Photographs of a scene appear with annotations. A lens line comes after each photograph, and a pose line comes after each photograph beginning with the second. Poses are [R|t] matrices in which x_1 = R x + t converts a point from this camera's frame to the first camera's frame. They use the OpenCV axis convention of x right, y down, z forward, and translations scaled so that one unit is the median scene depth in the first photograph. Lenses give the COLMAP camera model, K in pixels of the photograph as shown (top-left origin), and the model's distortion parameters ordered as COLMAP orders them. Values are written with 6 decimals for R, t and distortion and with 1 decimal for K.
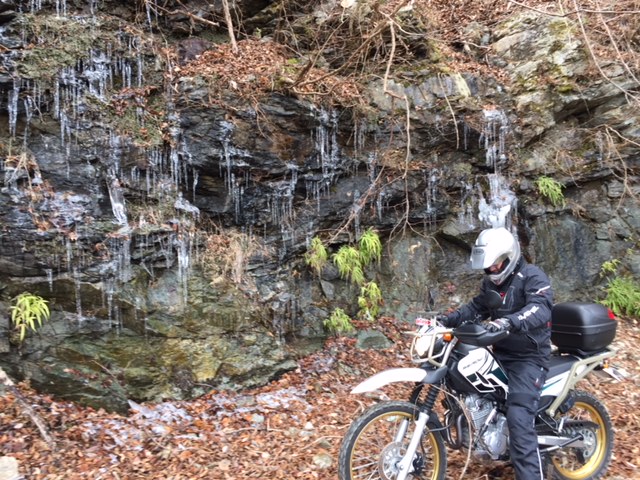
lens RADIAL K [[520.8, 0, 314.7], [0, 520.8, 224.8], [0, 0, 1]] dist [0.076316, -0.097507]
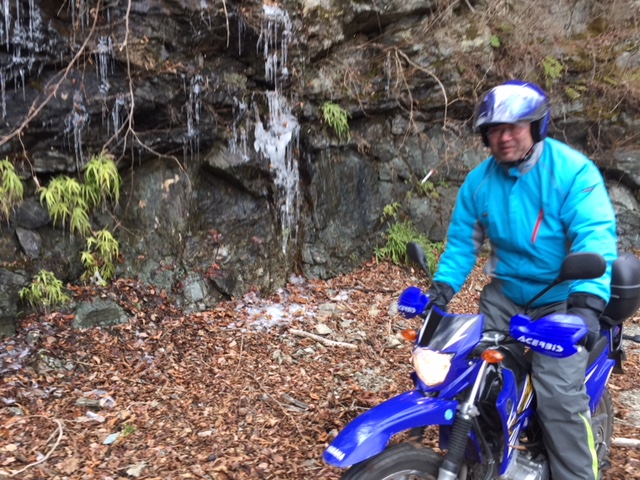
lens RADIAL K [[520.8, 0, 291.4], [0, 520.8, 245.4], [0, 0, 1]] dist [0.076316, -0.097507]
pose [[0.935318, -0.016309, 0.353432, 0.087961], [-0.034879, 0.989821, 0.137980, 0.022513], [-0.352084, -0.141383, 0.925228, 0.240147]]
